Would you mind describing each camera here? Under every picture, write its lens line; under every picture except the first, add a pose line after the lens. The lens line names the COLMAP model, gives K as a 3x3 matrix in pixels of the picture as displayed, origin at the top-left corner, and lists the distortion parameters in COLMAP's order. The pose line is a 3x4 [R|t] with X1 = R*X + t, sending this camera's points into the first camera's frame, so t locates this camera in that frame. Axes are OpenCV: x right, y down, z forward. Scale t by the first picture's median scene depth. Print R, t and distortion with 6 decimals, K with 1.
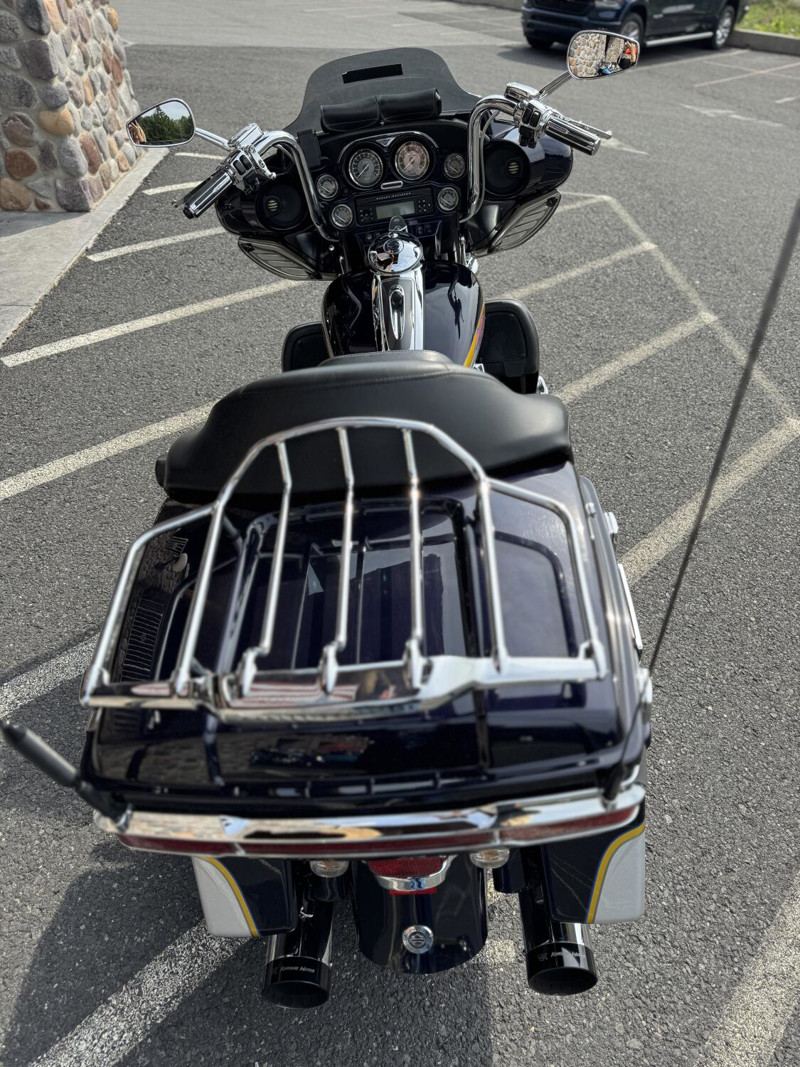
lens RADIAL K [[738.6, 0, 400.0], [0, 738.6, 533.5], [0, 0, 1]] dist [0.004325, -0.015248]
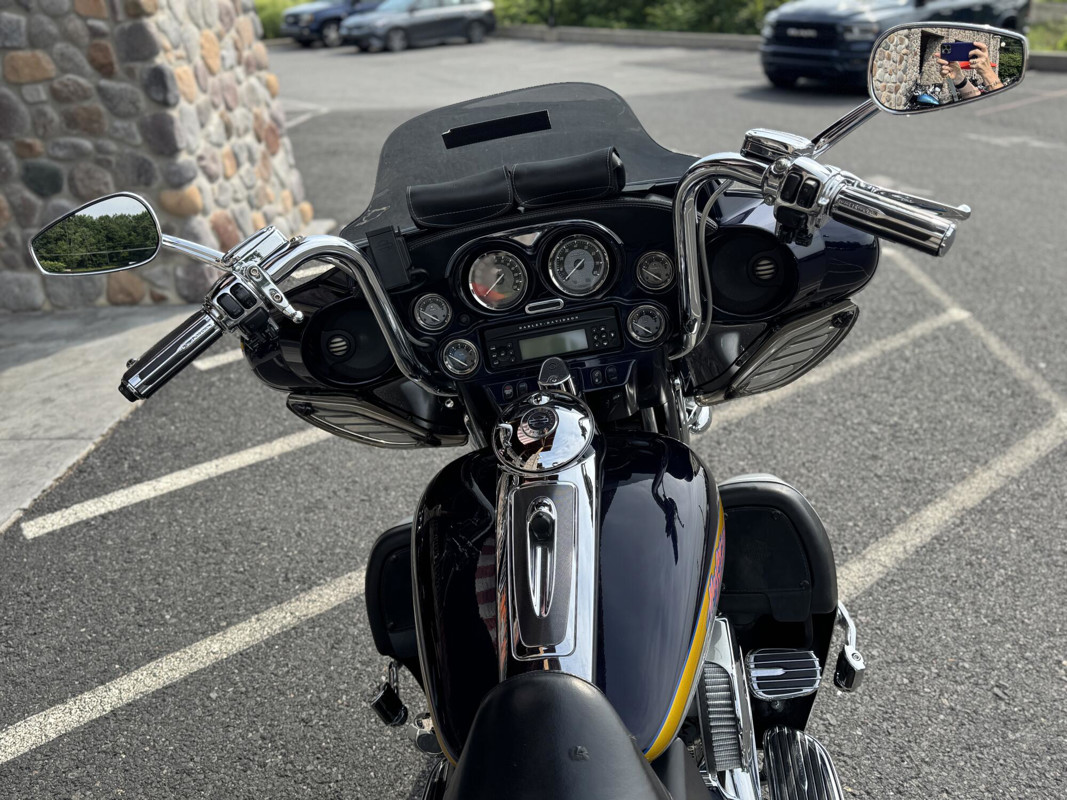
lens RADIAL K [[865.9, 0, 533.5], [0, 865.9, 400.0], [0, 0, 1]] dist [0.096661, -0.187279]
pose [[0.992879, -0.023853, -0.116717, 0.040125], [-0.006122, 0.968239, -0.249950, -0.169368], [0.118972, 0.248885, 0.961198, 0.273062]]
